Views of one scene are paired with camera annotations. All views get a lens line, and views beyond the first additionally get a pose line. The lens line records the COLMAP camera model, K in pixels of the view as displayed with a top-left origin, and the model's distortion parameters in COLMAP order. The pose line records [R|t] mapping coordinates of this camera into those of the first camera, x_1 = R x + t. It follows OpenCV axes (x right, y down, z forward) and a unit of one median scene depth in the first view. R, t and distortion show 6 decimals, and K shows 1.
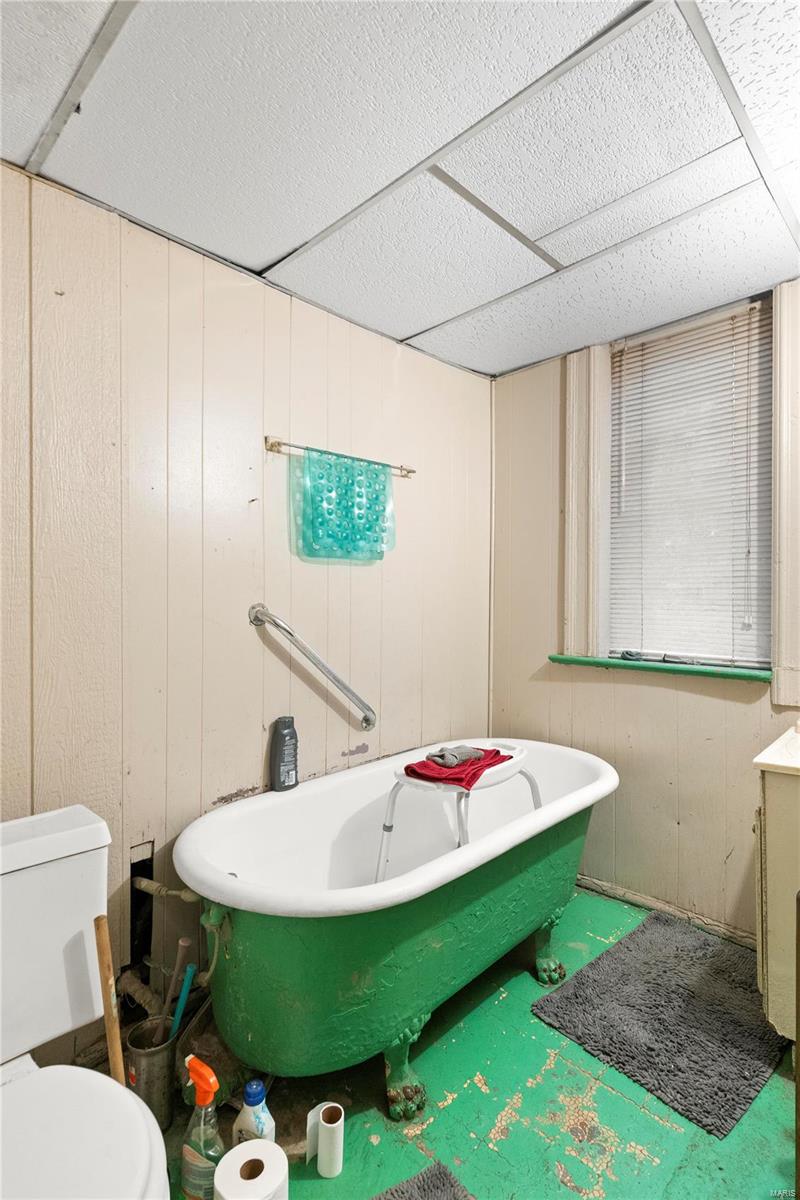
lens RADIAL K [[582.0, 0, 400.0], [0, 582.0, 596.4], [0, 0, 1]] dist [0.002627, -0.000787]
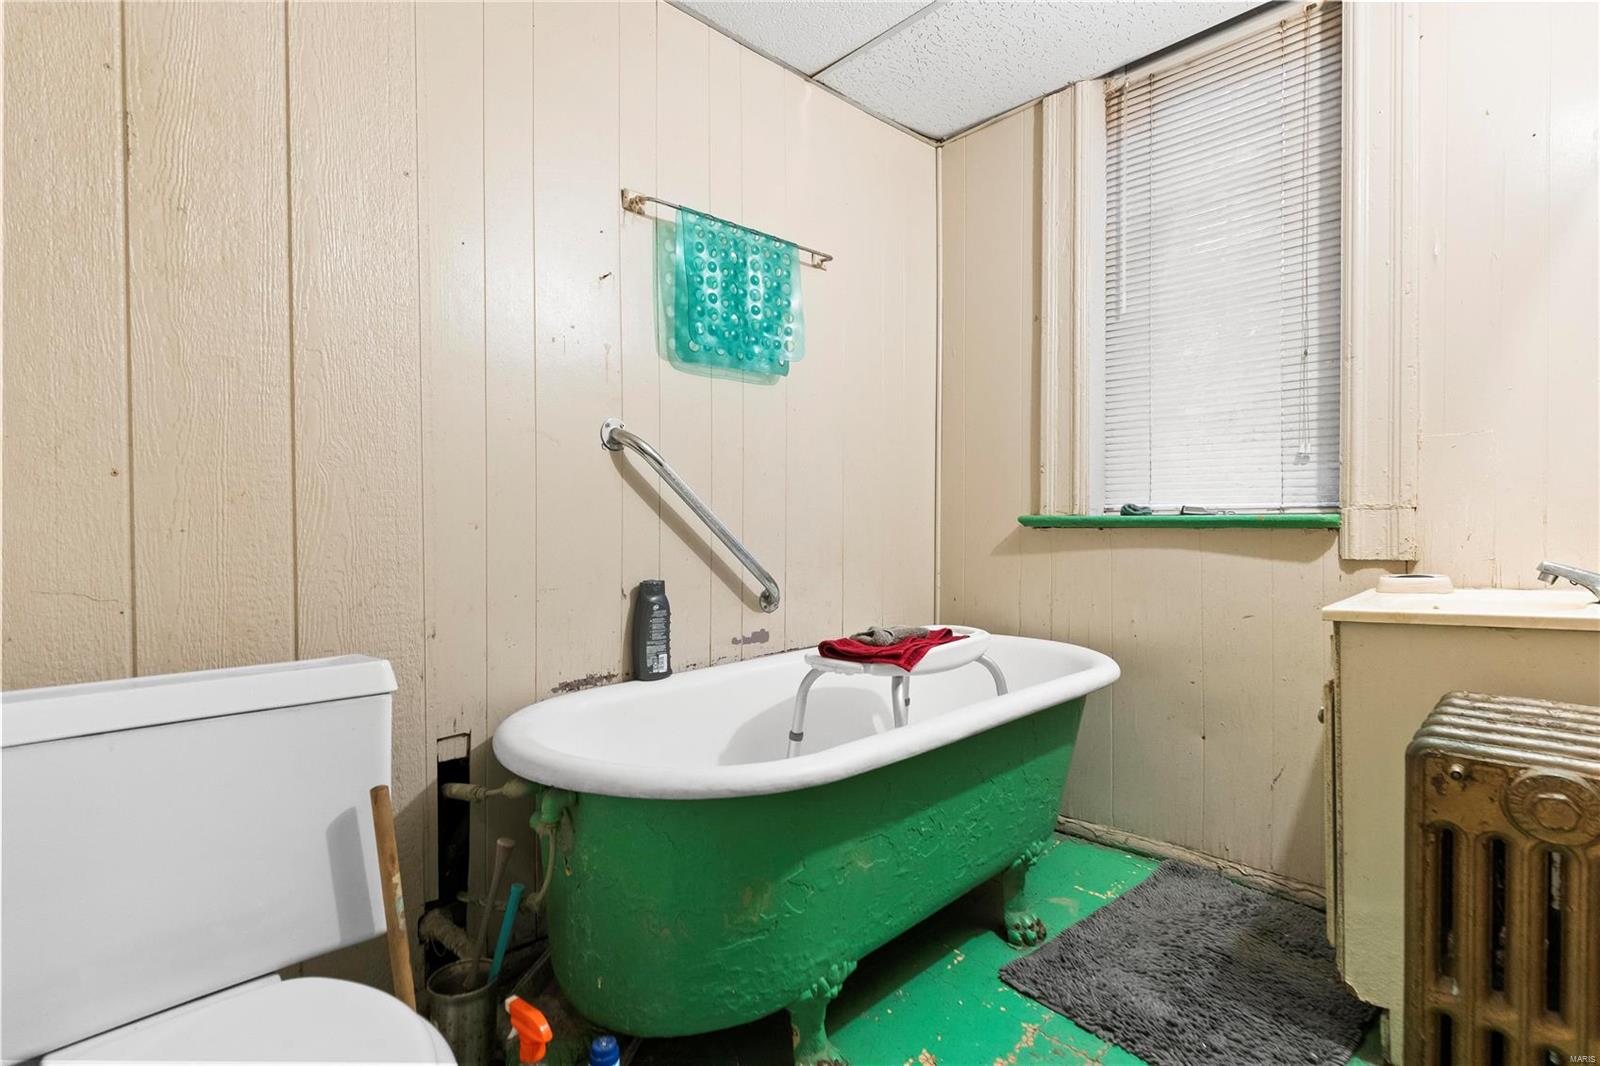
lens RADIAL K [[761.7, 0, 793.0], [0, 761.7, 530.8], [0, 0, 1]] dist [0.002155, -0.000590]
pose [[0.999568, -0.005665, -0.028835, 0.003888], [0.006003, 0.999914, 0.011675, 0.134107], [0.028766, -0.011843, 0.999516, 0.061452]]
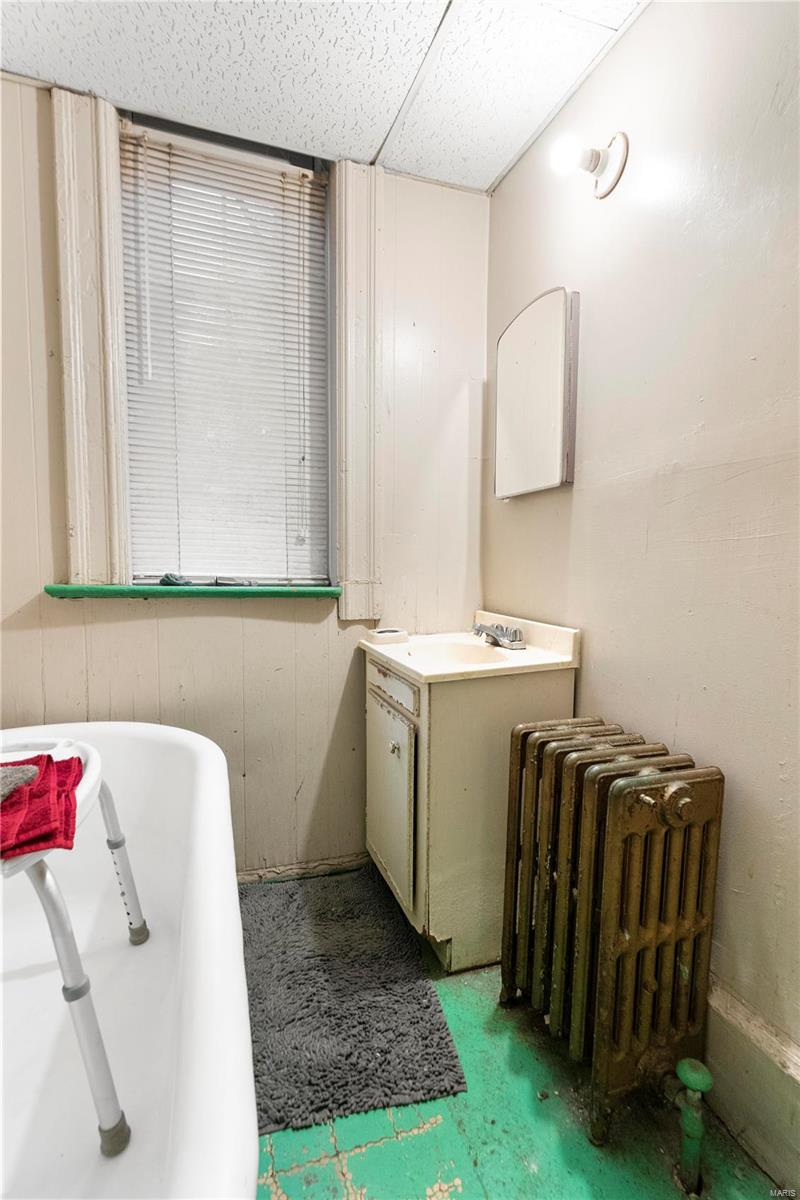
lens RADIAL K [[571.3, 0, 398.7], [0, 571.3, 603.9], [0, 0, 1]] dist [0.002155, -0.000590]
pose [[0.444628, -0.067609, 0.893160, -0.154191], [-0.025114, 0.995814, 0.087881, 0.072464], [-0.895363, -0.061505, 0.441069, 0.497936]]
